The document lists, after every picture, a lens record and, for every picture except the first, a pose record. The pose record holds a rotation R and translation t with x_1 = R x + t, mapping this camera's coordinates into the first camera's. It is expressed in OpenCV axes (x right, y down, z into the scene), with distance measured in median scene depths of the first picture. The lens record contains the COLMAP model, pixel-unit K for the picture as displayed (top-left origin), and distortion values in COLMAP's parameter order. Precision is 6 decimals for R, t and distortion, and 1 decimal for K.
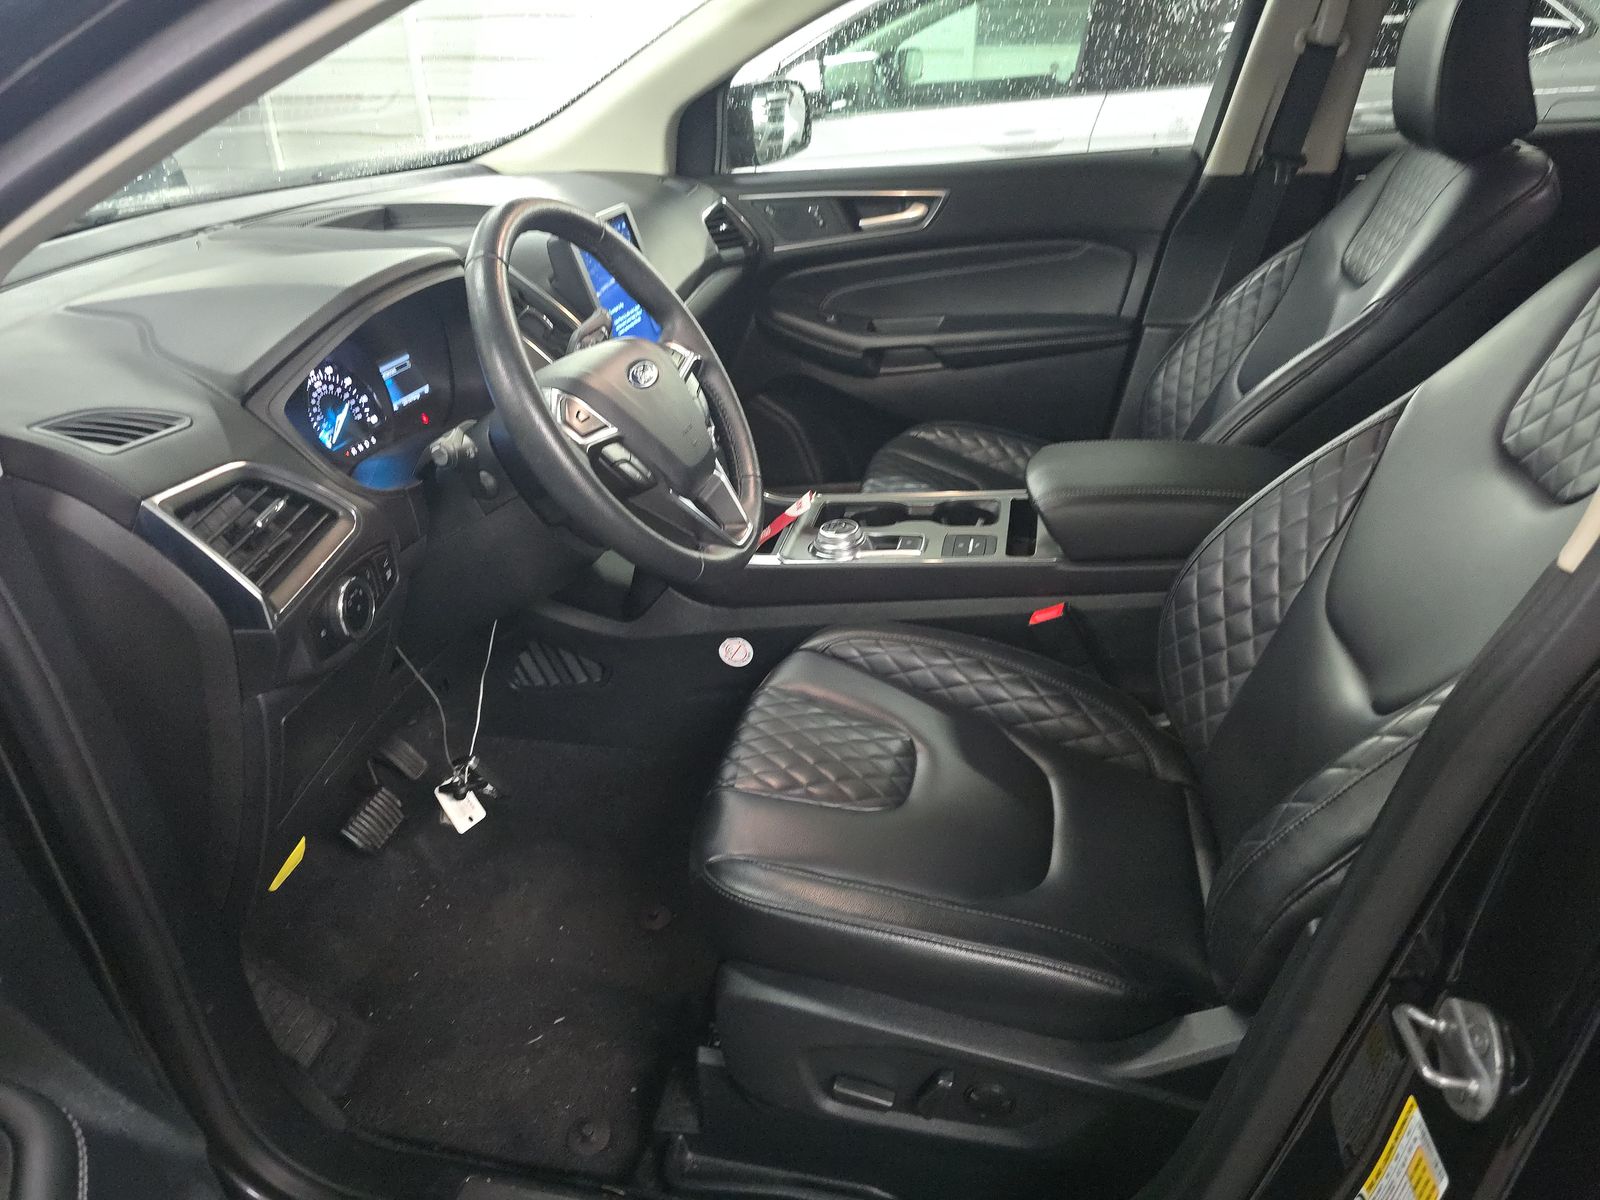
lens RADIAL K [[949.0, 0, 800.0], [0, 949.0, 600.0], [0, 0, 1]] dist [0.027421, -0.001664]
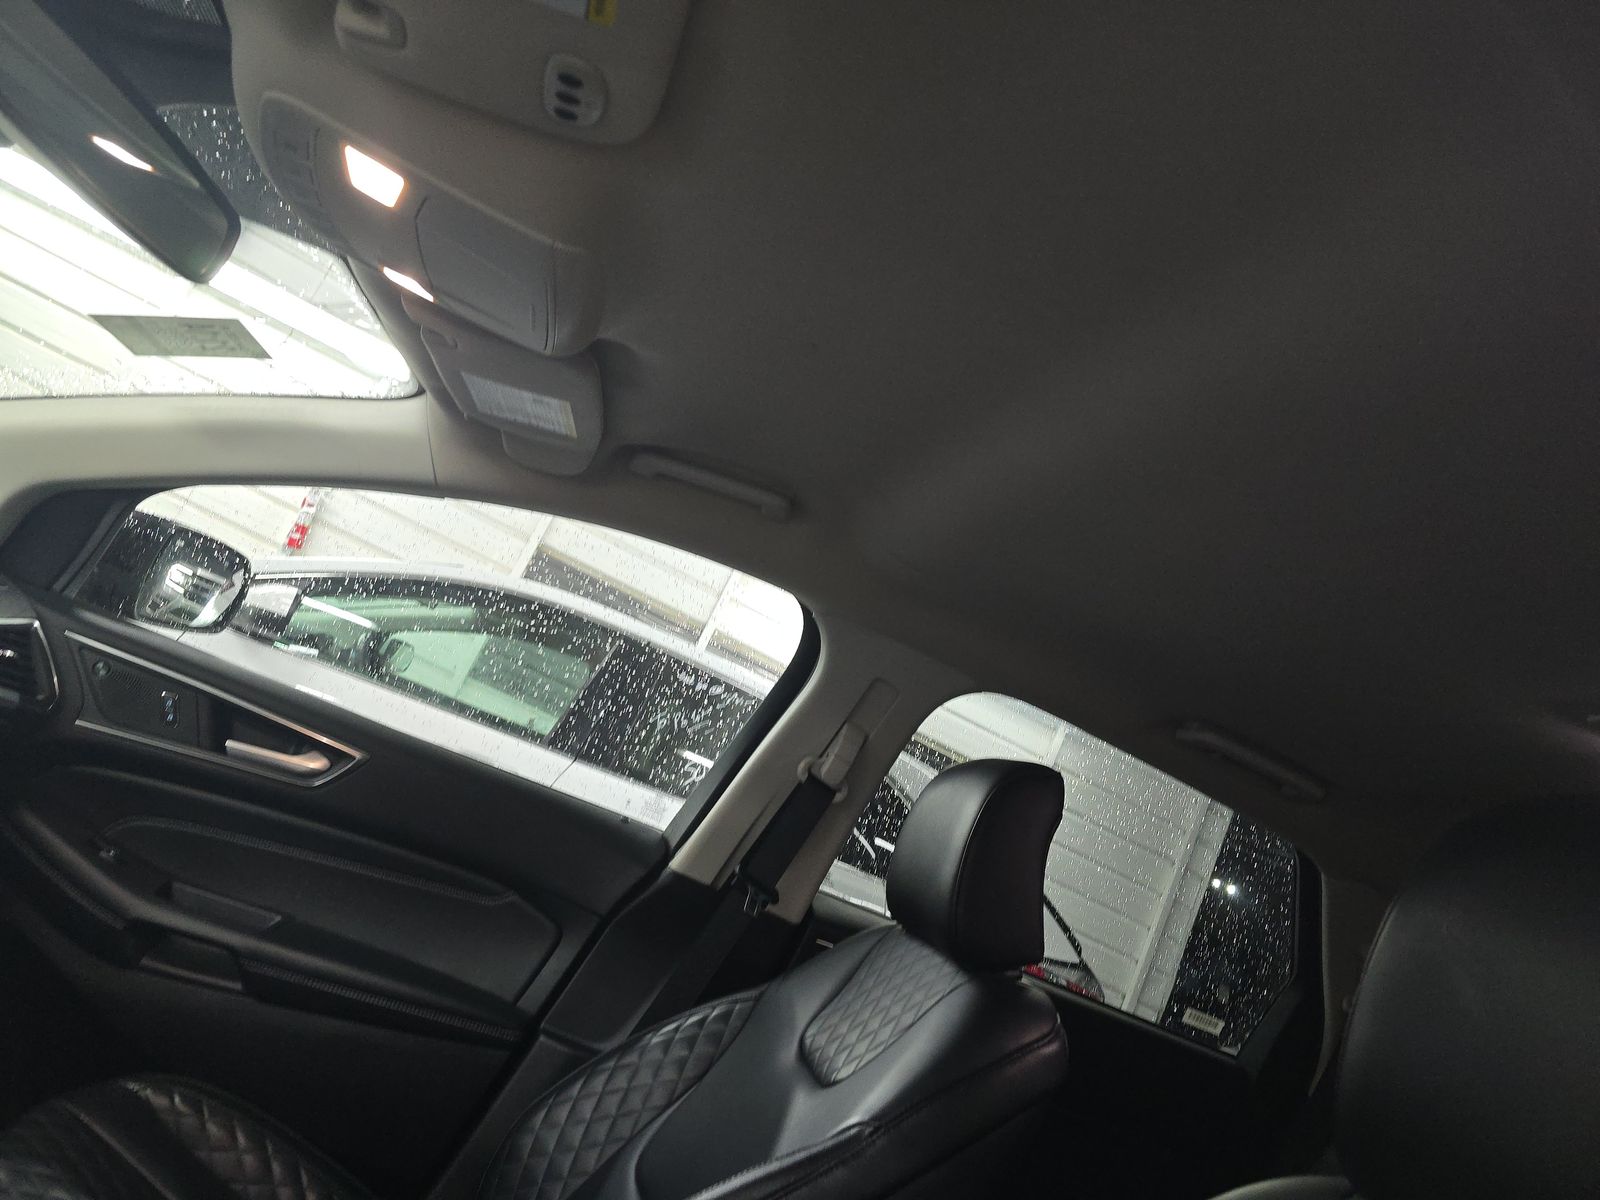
lens RADIAL K [[1029.0, 0, 800.0], [0, 1029.0, 600.0], [0, 0, 1]] dist [0.056350, -0.044831]
pose [[0.786889, 0.491003, 0.373794, 0.067477], [-0.167470, 0.752914, -0.636454, -0.073075], [-0.593935, 0.438220, 0.674688, 0.234079]]
